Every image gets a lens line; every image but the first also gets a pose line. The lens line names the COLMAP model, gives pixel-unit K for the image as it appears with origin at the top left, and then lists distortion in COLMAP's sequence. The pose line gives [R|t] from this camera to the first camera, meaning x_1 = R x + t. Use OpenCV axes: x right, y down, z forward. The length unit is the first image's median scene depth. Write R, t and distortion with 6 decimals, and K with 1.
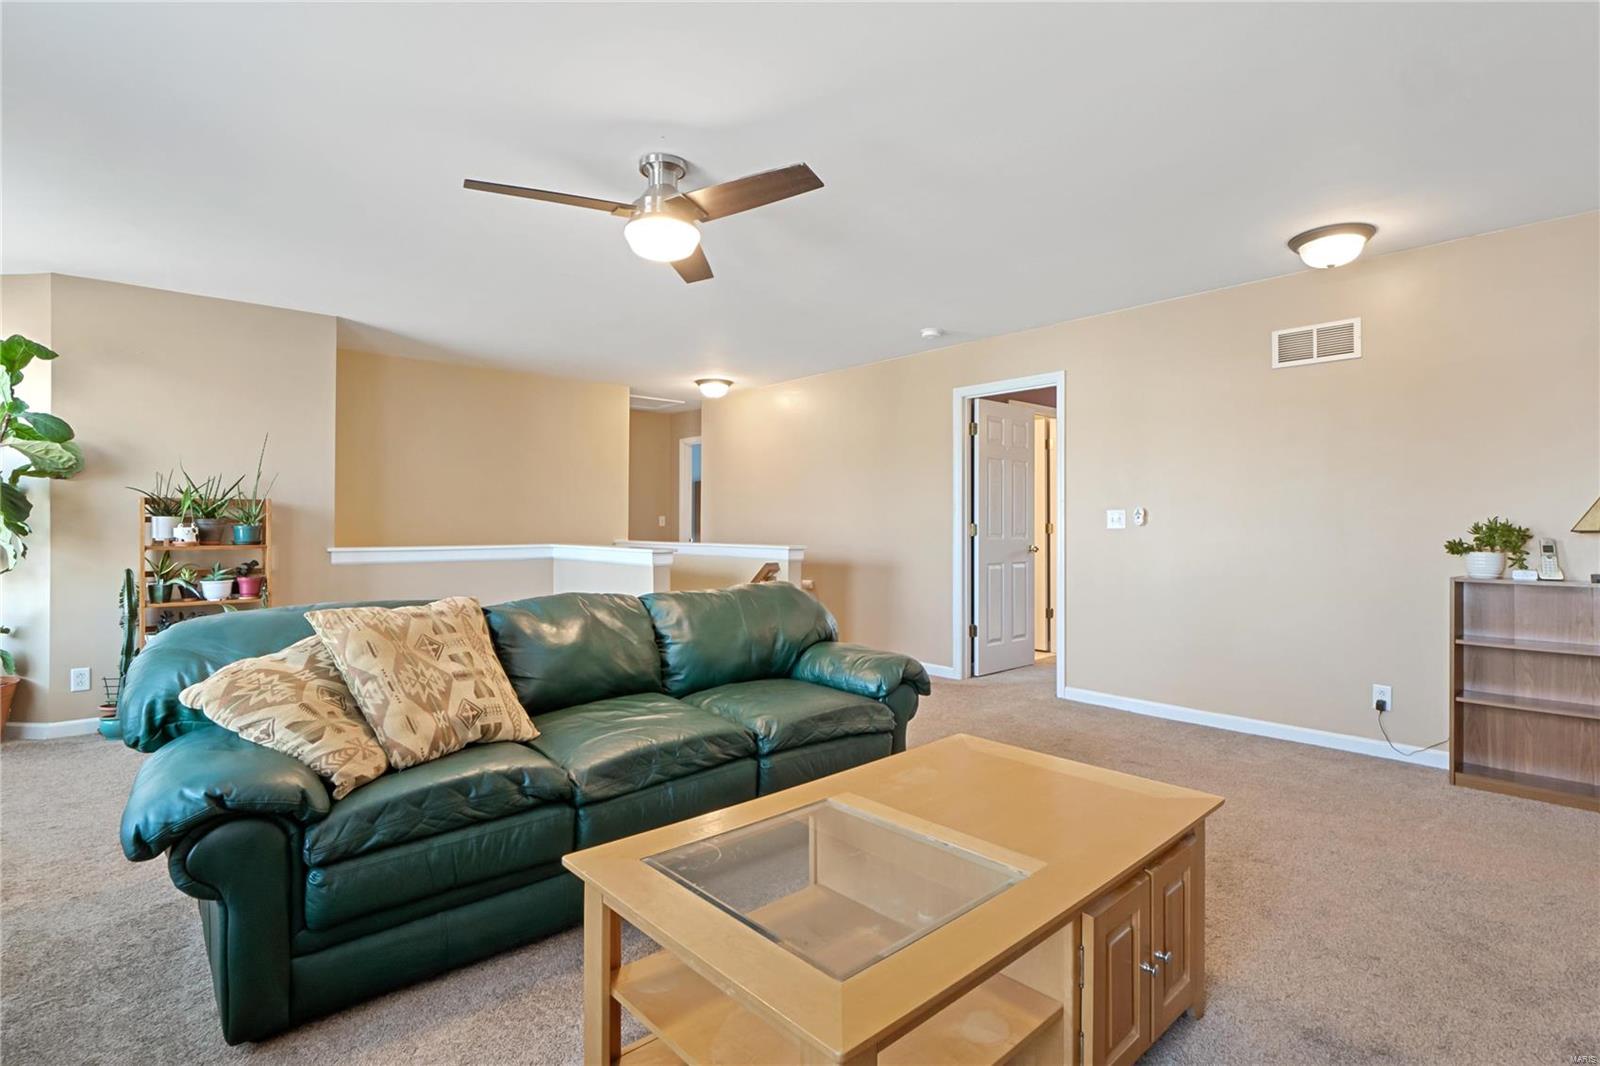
lens RADIAL K [[761.6, 0, 803.3], [0, 761.6, 534.9], [0, 0, 1]] dist [-0.005218, -0.000406]
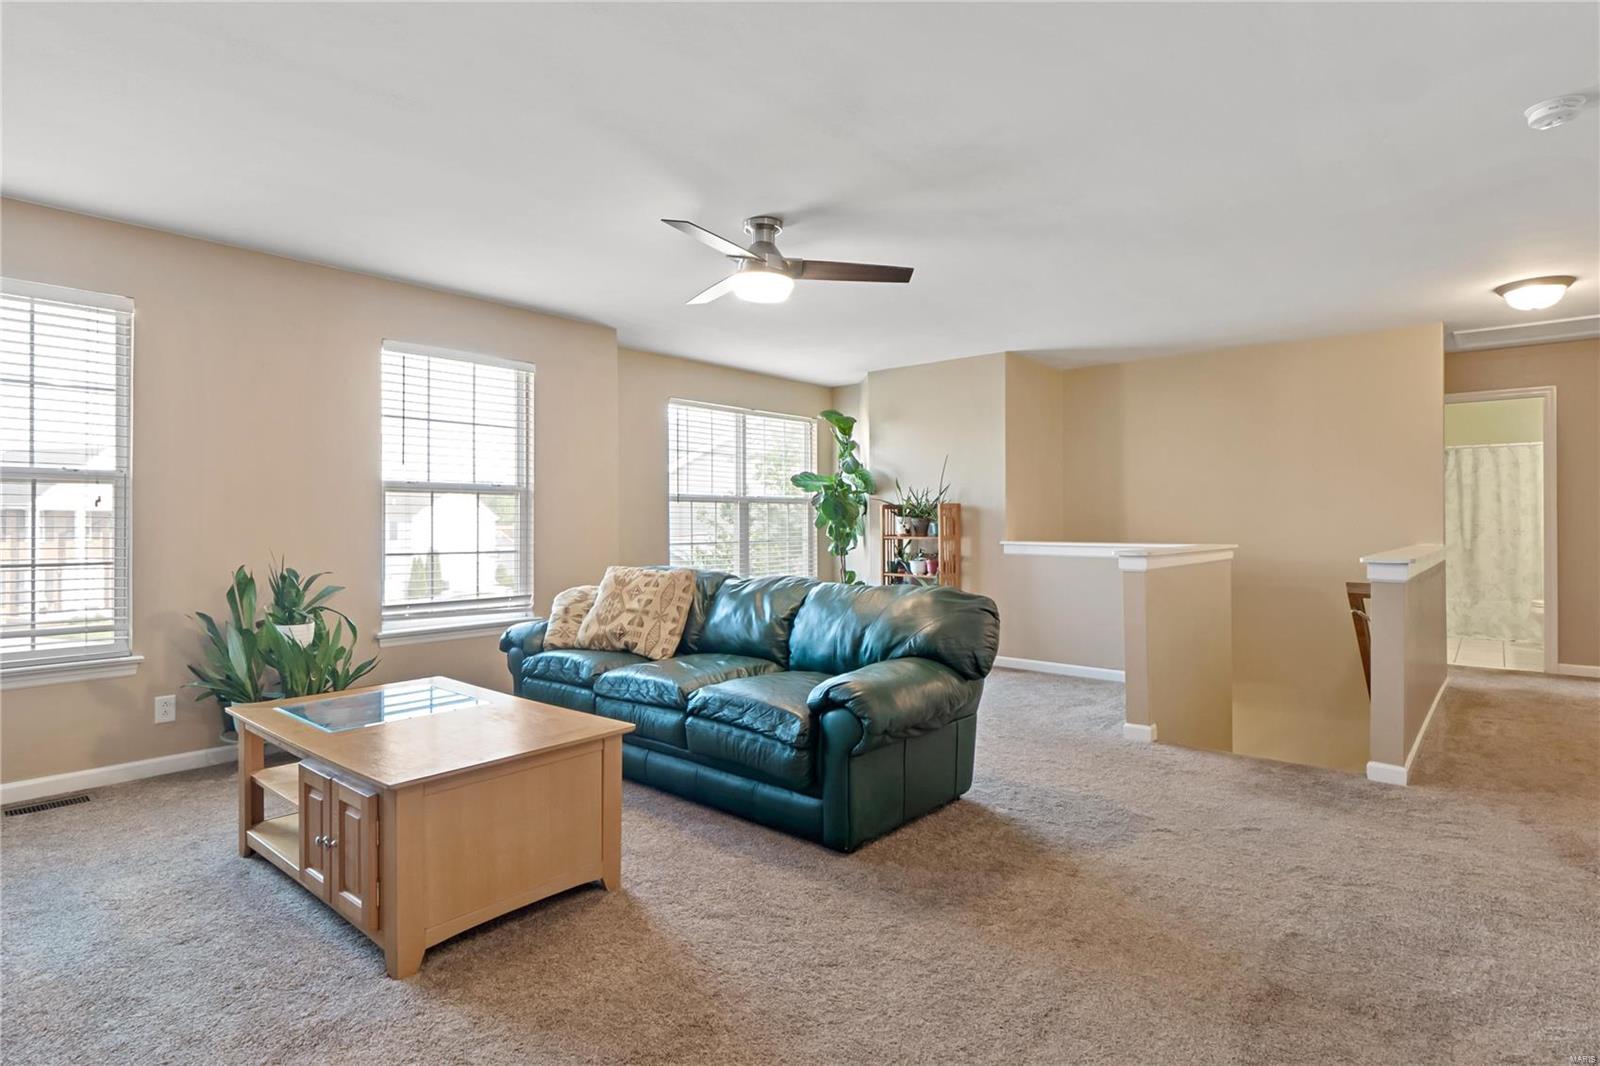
lens RADIAL K [[810.6, 0, 800.3], [0, 810.6, 527.2], [0, 0, 1]] dist [-0.004151, -0.003242]
pose [[0.114311, 0.008408, -0.993409, 0.717342], [-0.015190, 0.999862, 0.006715, -0.010479], [0.993329, 0.014322, 0.114423, 0.598073]]
